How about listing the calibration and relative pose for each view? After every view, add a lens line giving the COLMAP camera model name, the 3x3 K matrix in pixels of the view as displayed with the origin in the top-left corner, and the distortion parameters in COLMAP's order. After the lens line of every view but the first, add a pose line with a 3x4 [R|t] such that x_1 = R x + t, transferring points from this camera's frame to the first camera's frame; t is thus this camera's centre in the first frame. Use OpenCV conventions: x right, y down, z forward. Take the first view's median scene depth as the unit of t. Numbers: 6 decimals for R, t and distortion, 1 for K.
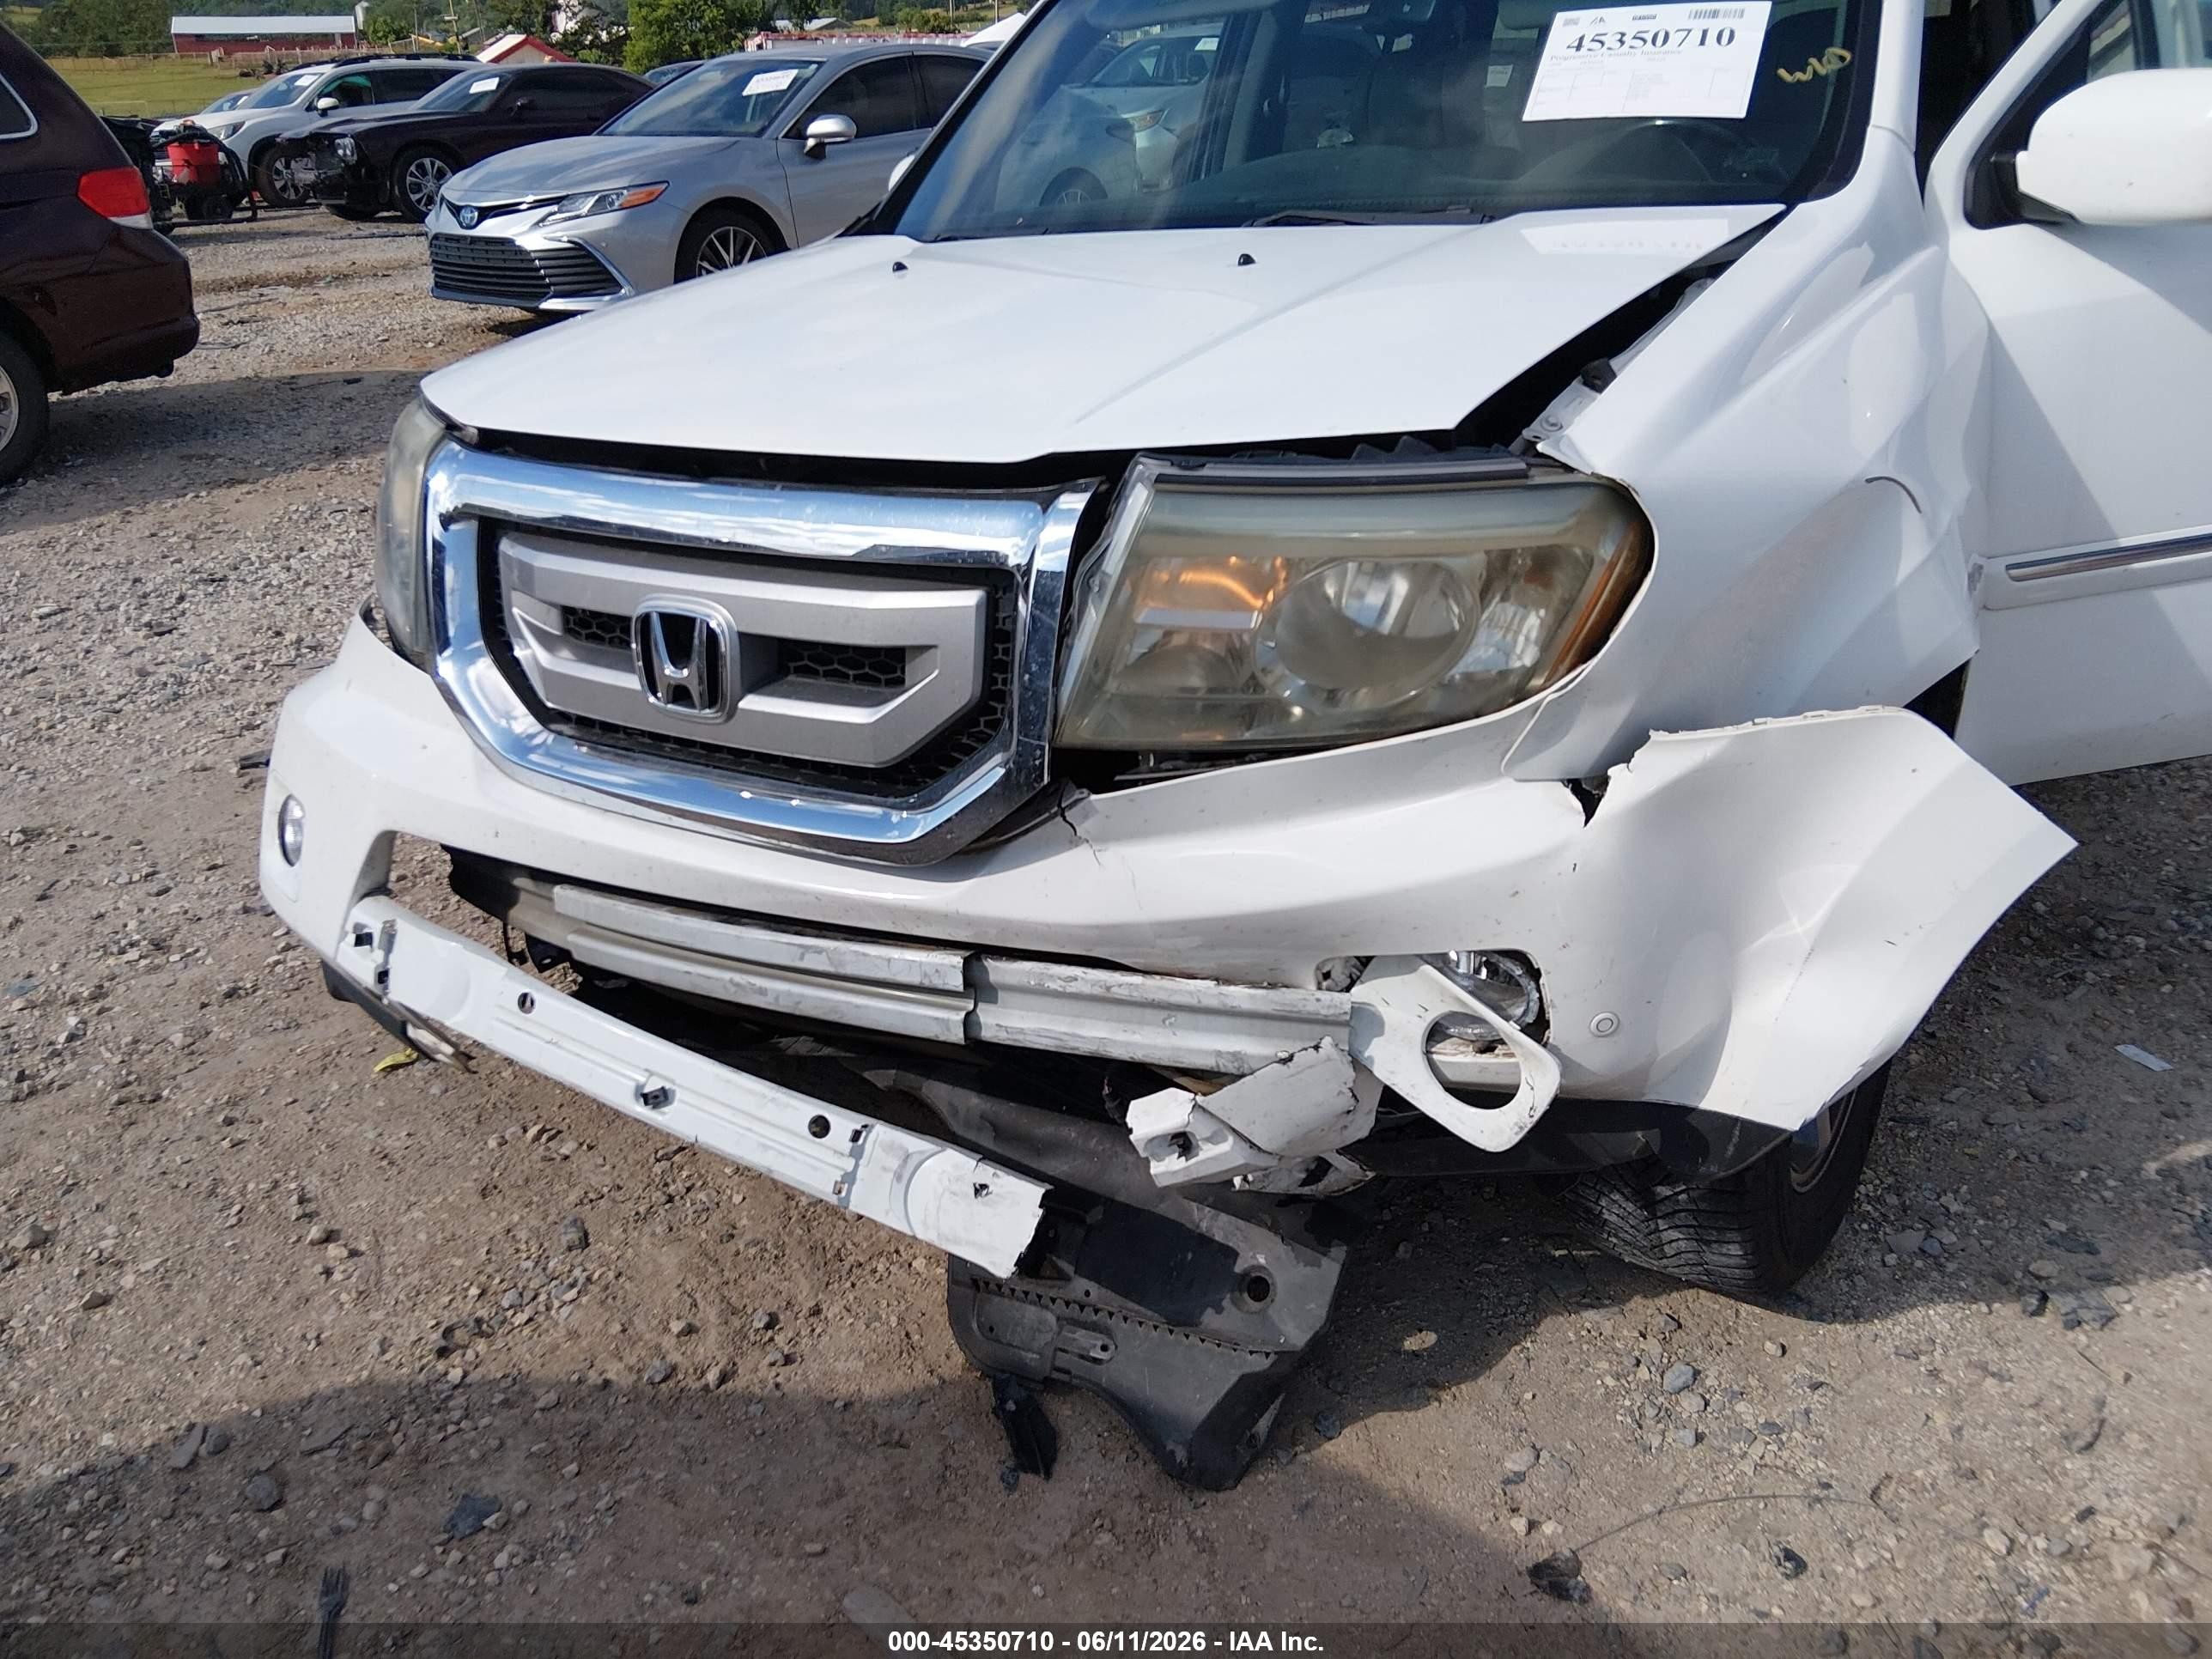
lens RADIAL K [[1646.6, 0, 1106.0], [0, 1646.6, 829.5], [0, 0, 1]] dist [0.075674, -0.117240]
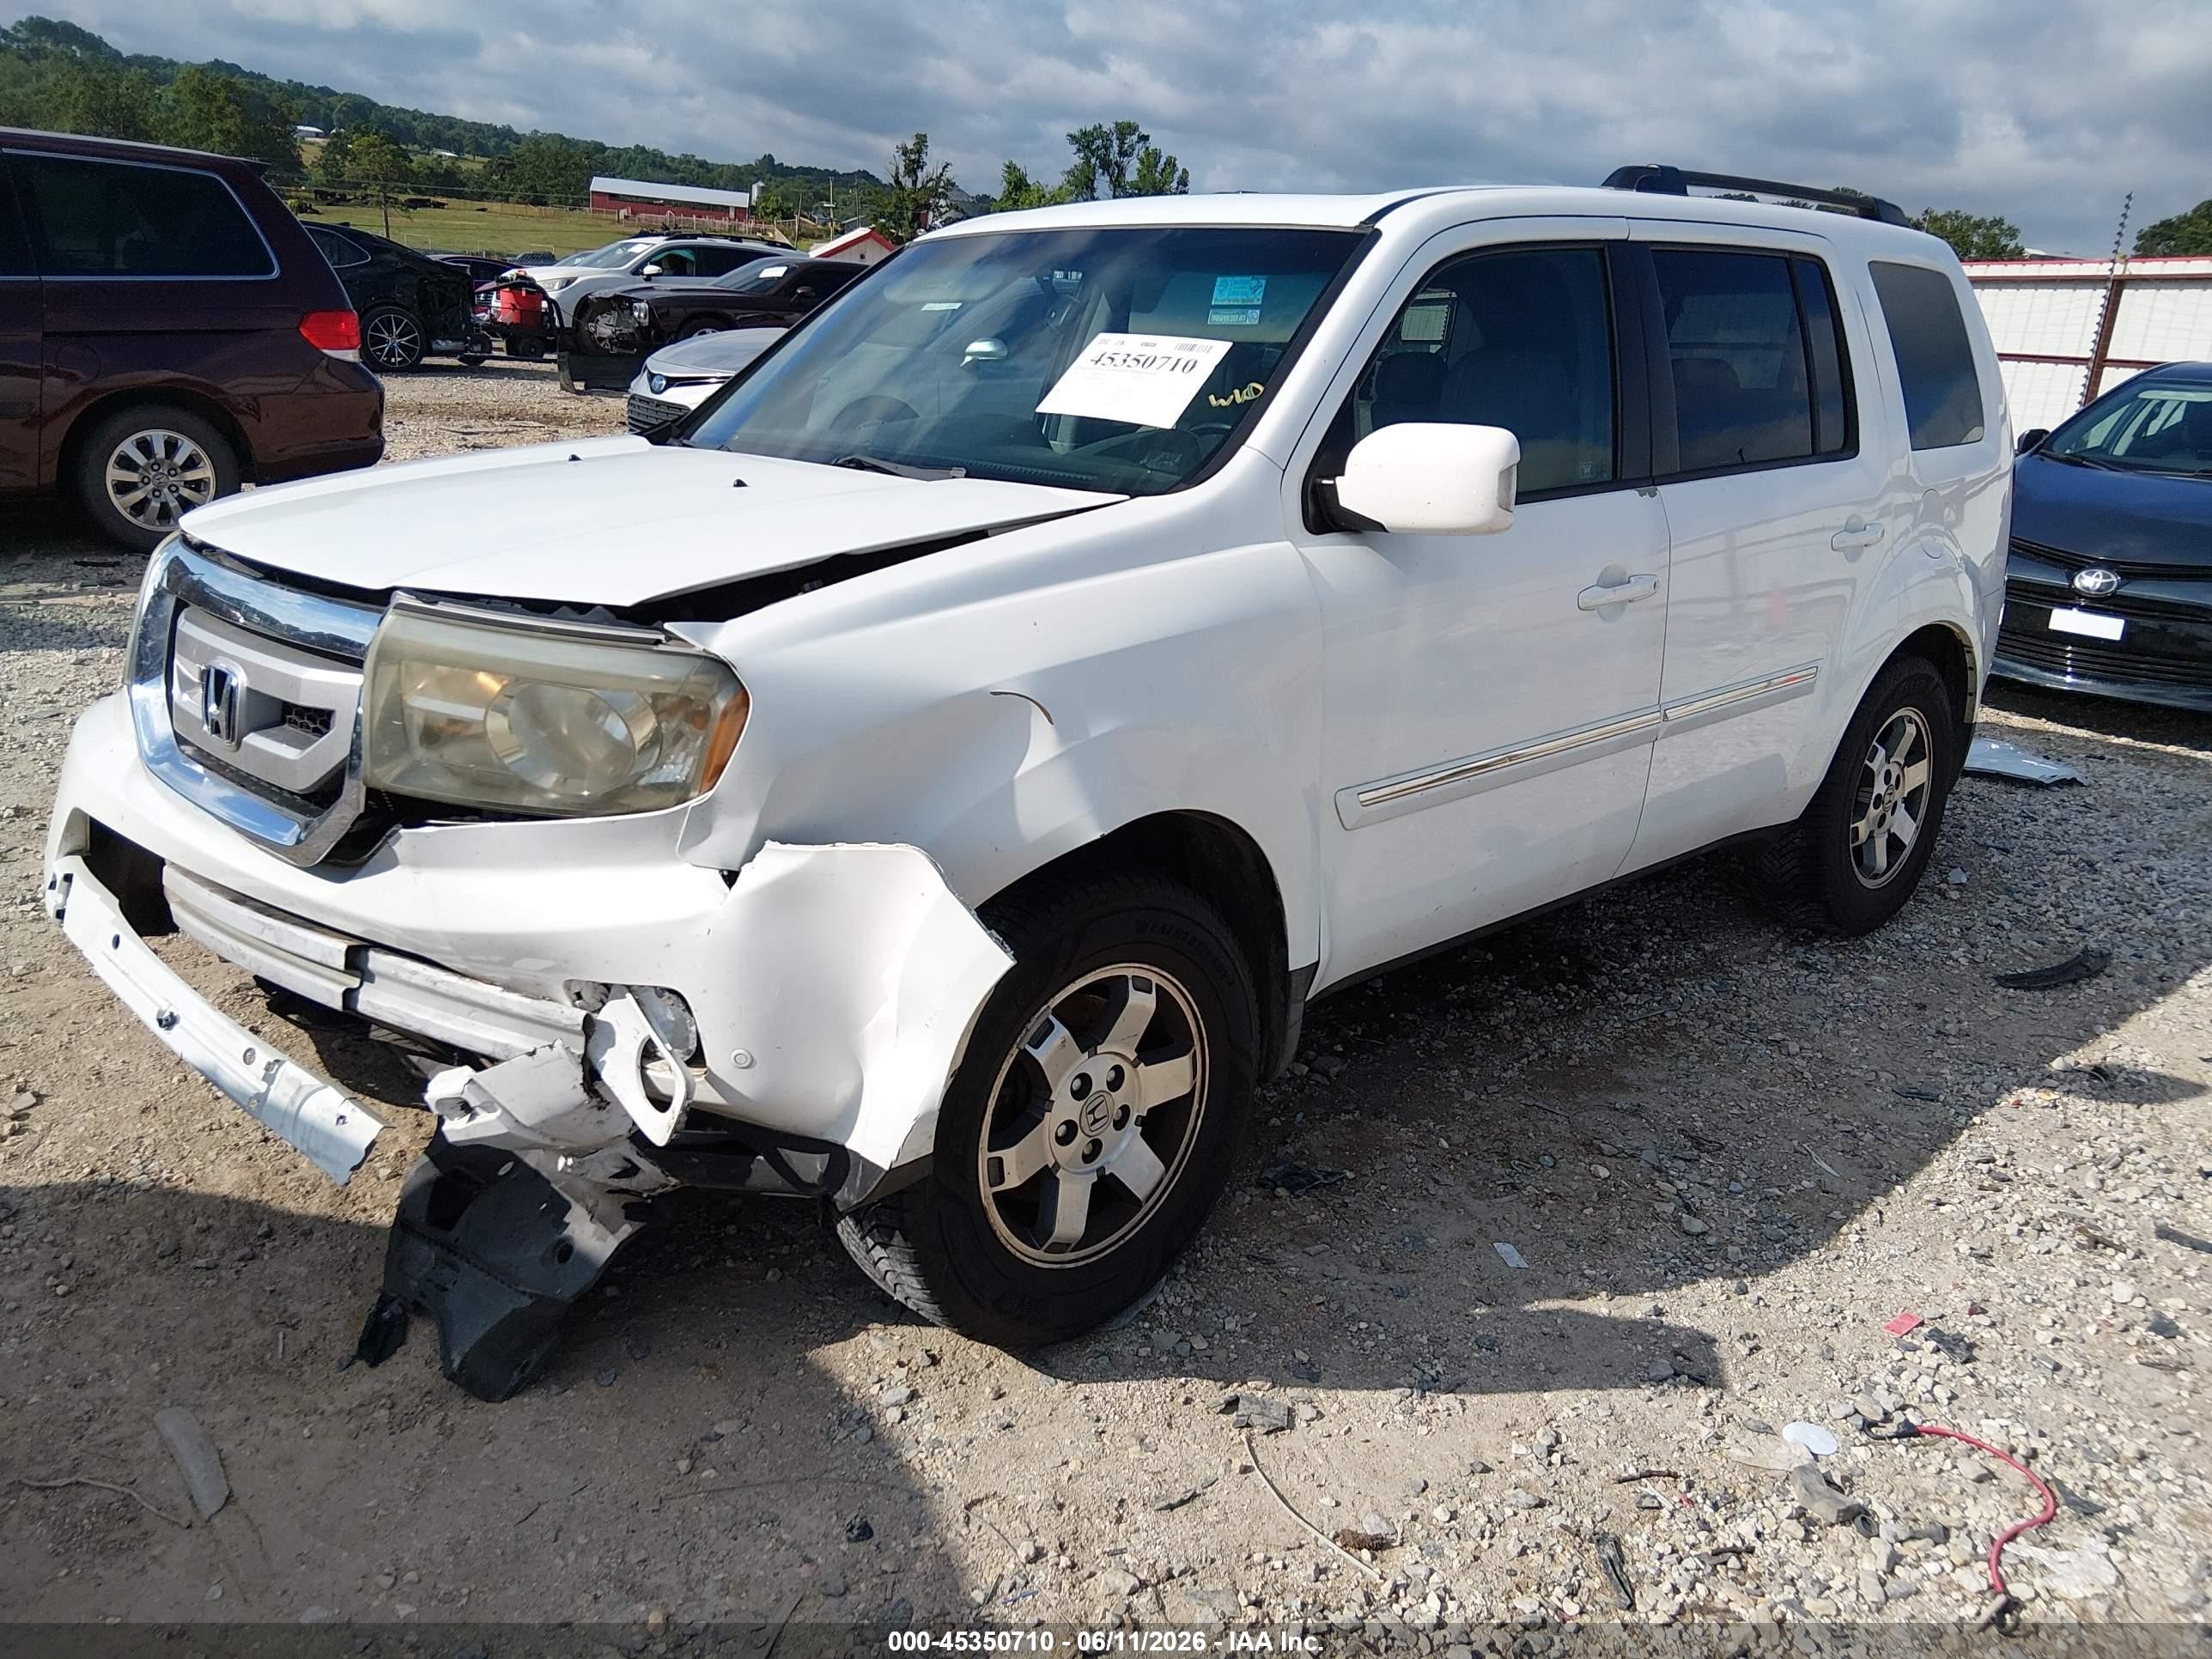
lens RADIAL K [[1662.1, 0, 1106.0], [0, 1662.1, 829.5], [0, 0, 1]] dist [0.096353, -0.175411]
pose [[0.978071, 0.150738, -0.143719, 0.697590], [-0.167015, 0.979931, -0.108817, 0.030815], [0.124431, 0.130434, 0.983618, -0.289428]]
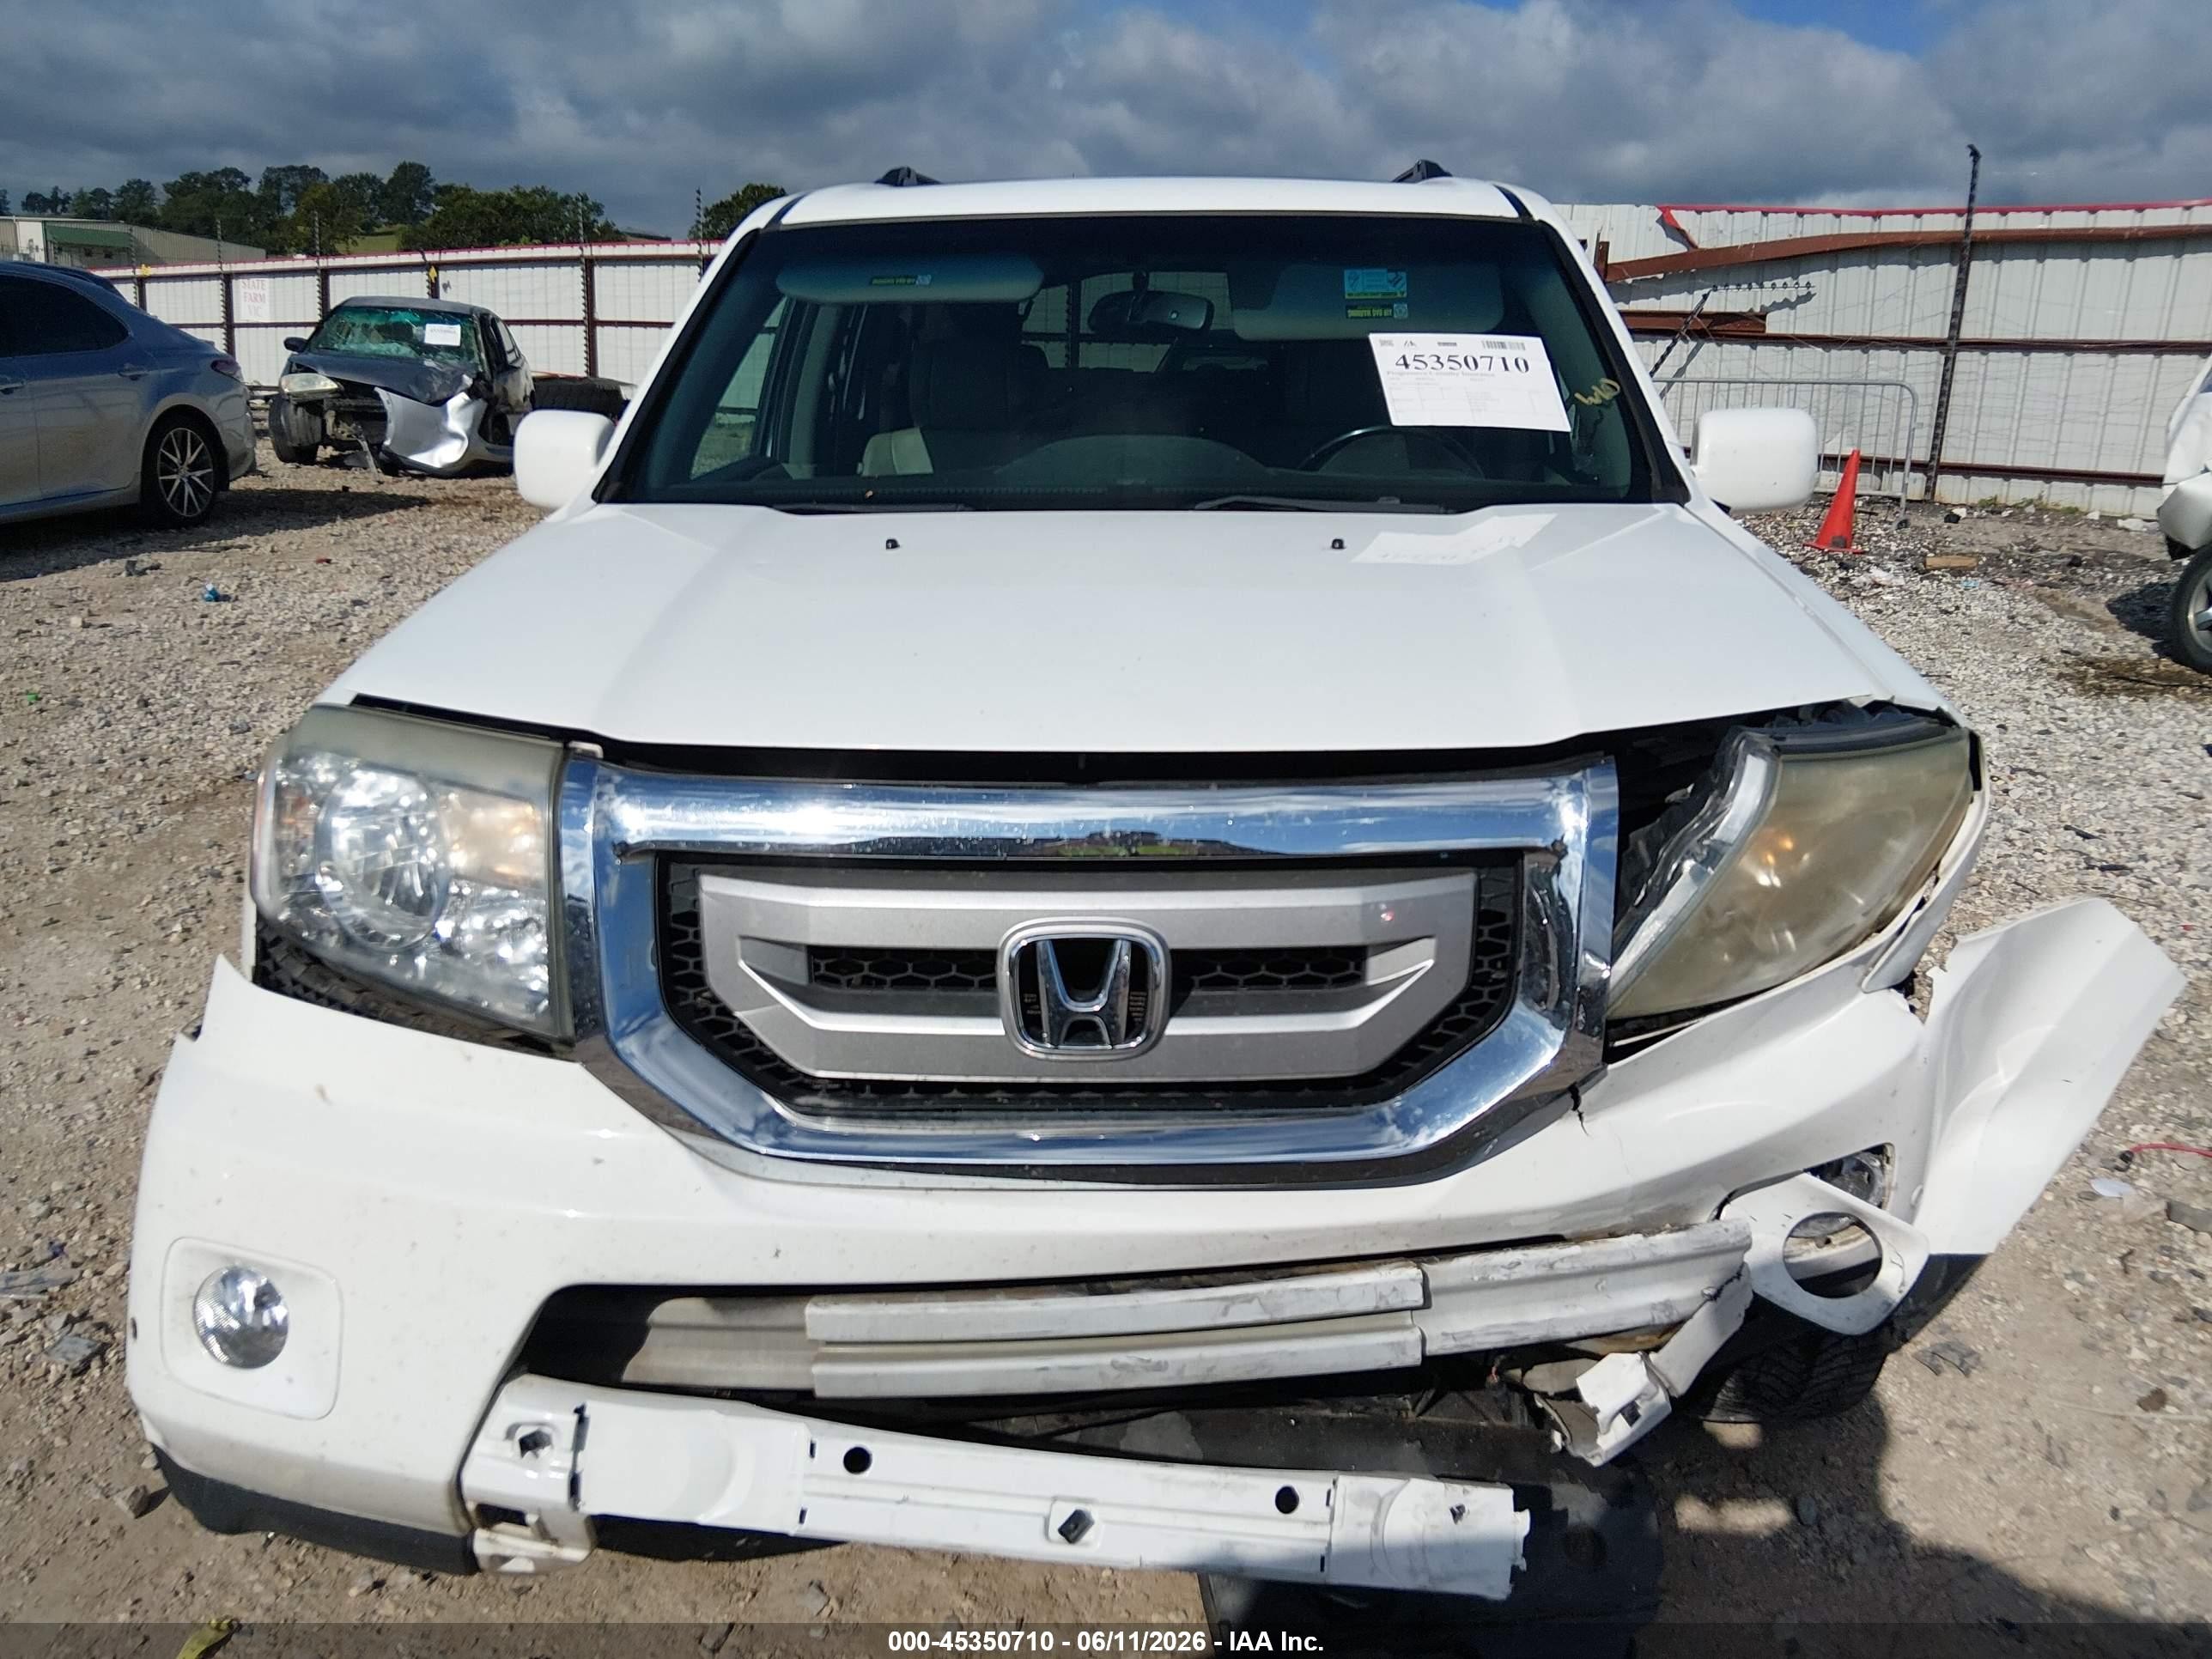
lens RADIAL K [[1679.3, 0, 1106.0], [0, 1679.3, 829.5], [0, 0, 1]] dist [0.070808, -0.073784]
pose [[0.837809, -0.083886, 0.539481, -0.715299], [0.163048, 0.981476, -0.100598, -0.095564], [-0.521049, 0.172243, 0.835967, 0.251639]]
